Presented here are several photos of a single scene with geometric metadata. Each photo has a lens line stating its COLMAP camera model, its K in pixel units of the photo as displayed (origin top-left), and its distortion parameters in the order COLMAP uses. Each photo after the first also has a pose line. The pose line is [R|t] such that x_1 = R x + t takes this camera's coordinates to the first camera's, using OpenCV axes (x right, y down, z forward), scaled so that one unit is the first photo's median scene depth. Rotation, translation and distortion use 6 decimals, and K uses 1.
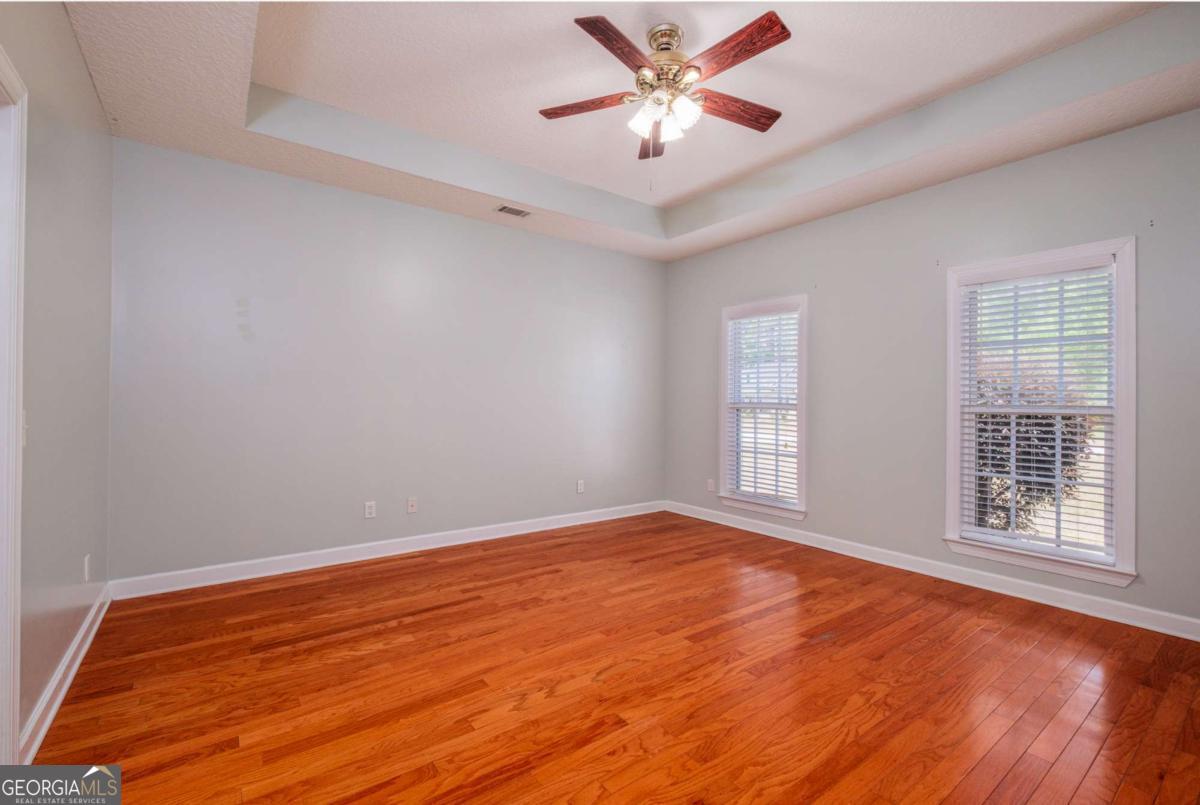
lens RADIAL K [[519.7, 0, 600.0], [0, 519.7, 402.5], [0, 0, 1]] dist [-0.000864, -0.000138]
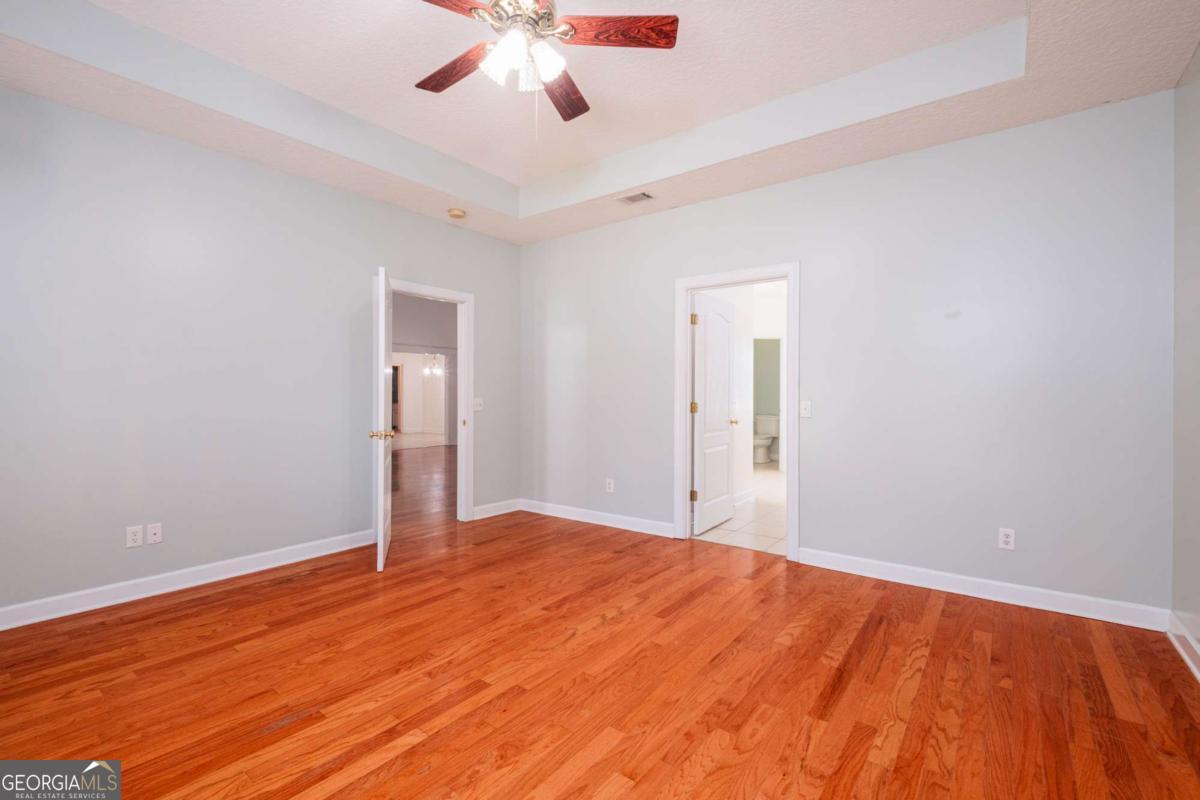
lens RADIAL K [[527.3, 0, 597.1], [0, 527.3, 402.5], [0, 0, 1]] dist [-0.001211, -0.001327]
pose [[-0.963369, -0.006474, -0.268102, 0.222305], [-0.011777, 0.999765, 0.018176, -0.002173], [0.267922, 0.020668, -0.963219, 1.804089]]
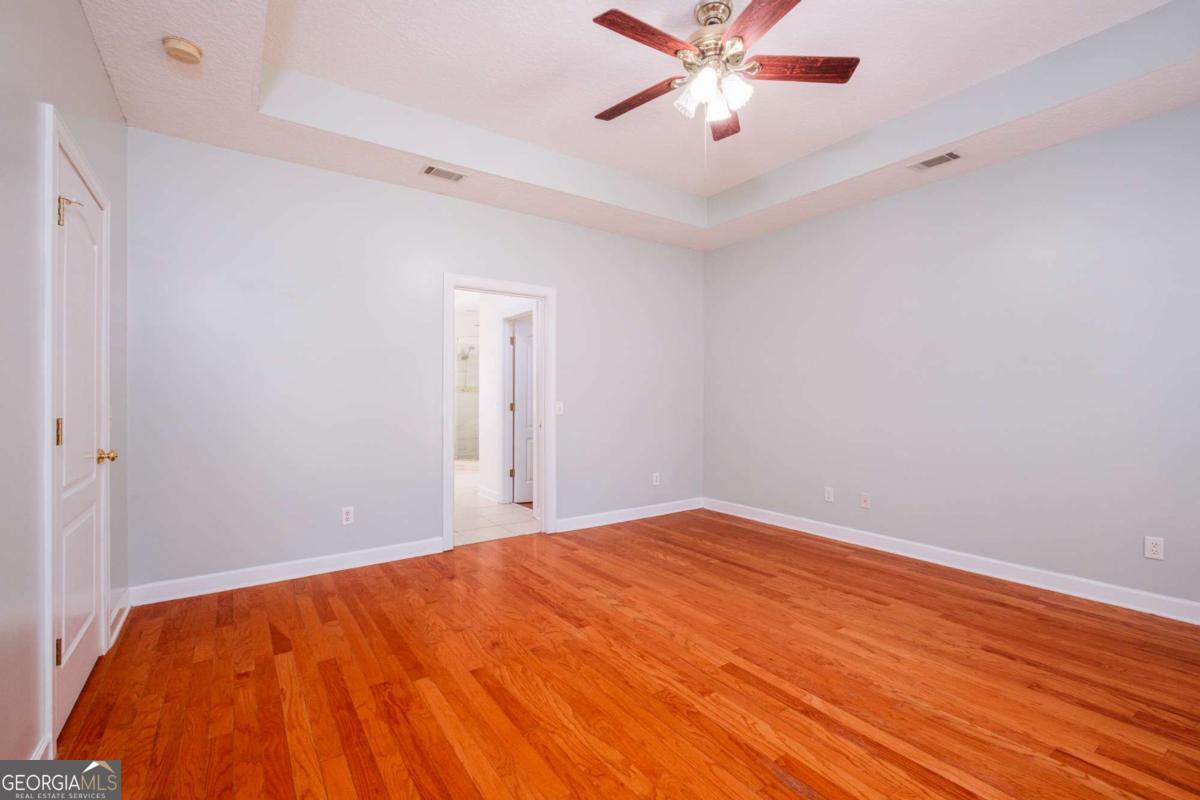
lens RADIAL K [[527.3, 0, 597.1], [0, 527.3, 402.5], [0, 0, 1]] dist [-0.001211, -0.001327]
pose [[-0.036095, 0.003768, -0.999341, 1.052733], [-0.003744, 0.999985, 0.003906, 0.008013], [0.999341, 0.003882, -0.036080, 0.795375]]
